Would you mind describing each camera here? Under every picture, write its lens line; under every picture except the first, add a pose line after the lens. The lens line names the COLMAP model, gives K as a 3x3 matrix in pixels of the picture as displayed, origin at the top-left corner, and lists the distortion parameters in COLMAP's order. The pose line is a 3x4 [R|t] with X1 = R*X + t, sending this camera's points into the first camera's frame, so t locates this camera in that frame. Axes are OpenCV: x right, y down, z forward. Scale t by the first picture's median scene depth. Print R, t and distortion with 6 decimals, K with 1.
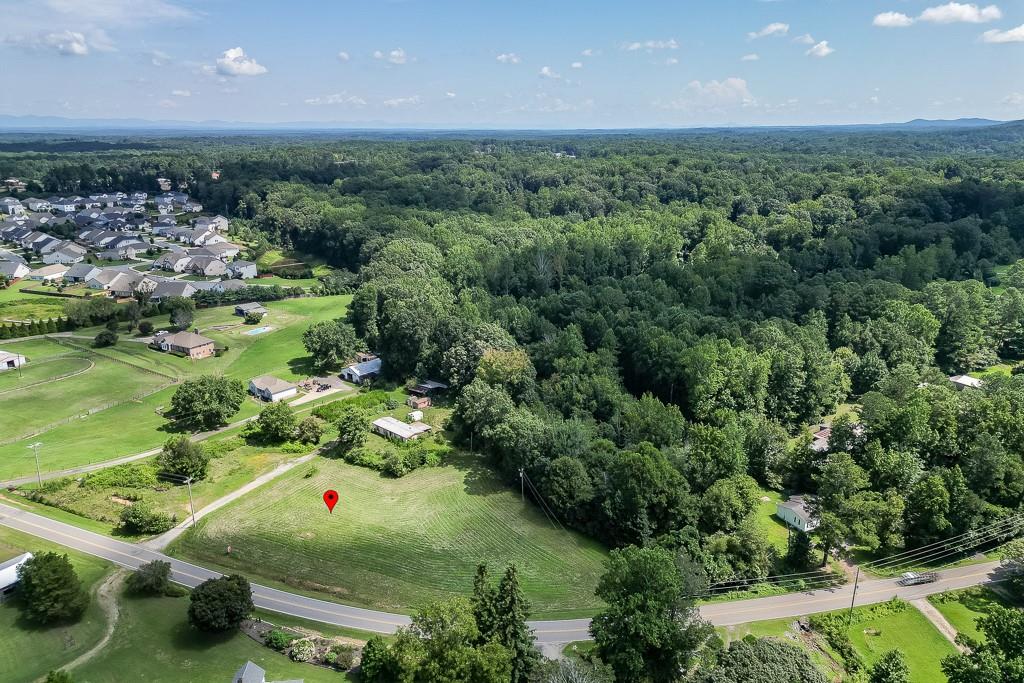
lens RADIAL K [[724.7, 0, 515.4], [0, 724.7, 338.9], [0, 0, 1]] dist [0.052850, -0.049130]
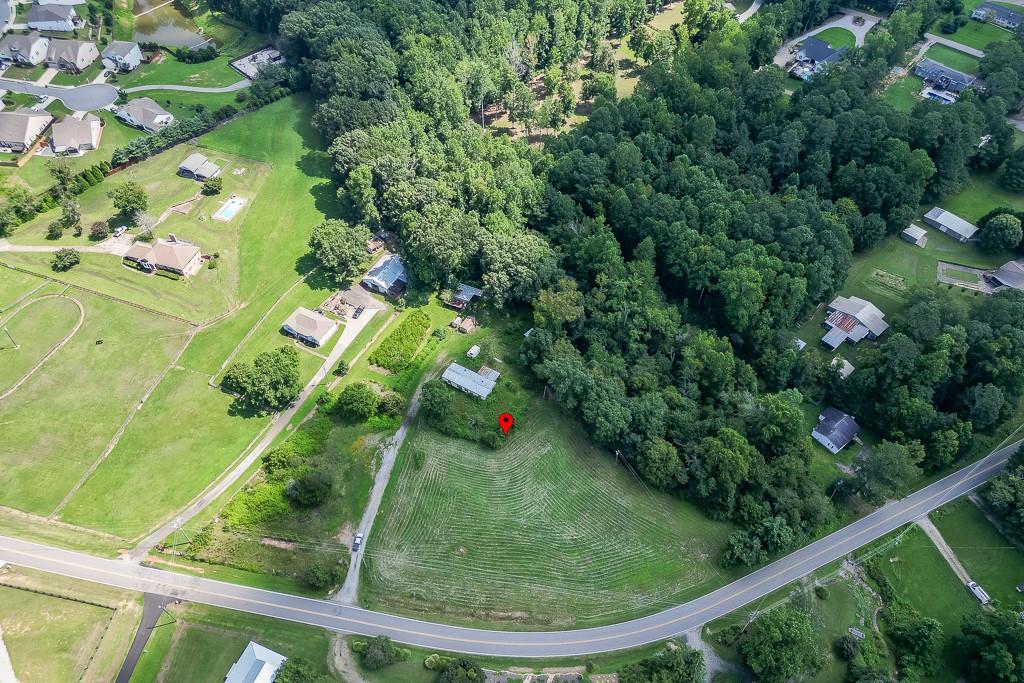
lens RADIAL K [[724.7, 0, 510.5], [0, 724.7, 339.7], [0, 0, 1]] dist [0.052850, -0.049130]
pose [[0.975255, -0.168869, 0.142692, -0.211275], [0.057782, 0.817679, 0.572768, -0.459148], [-0.213399, -0.550349, 0.807203, 0.142784]]
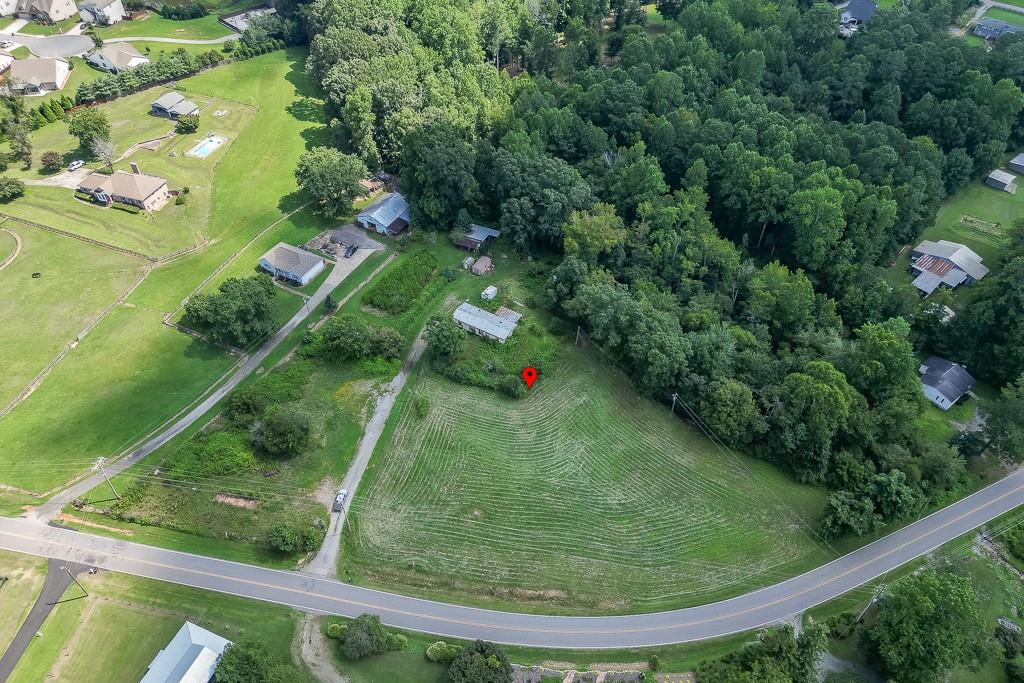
lens RADIAL K [[724.7, 0, 509.4], [0, 724.7, 340.7], [0, 0, 1]] dist [0.052850, -0.049130]
pose [[0.976345, -0.144226, 0.161086, -0.238297], [0.048776, 0.872732, 0.485757, -0.237144], [-0.210643, -0.466409, 0.859123, 0.211105]]
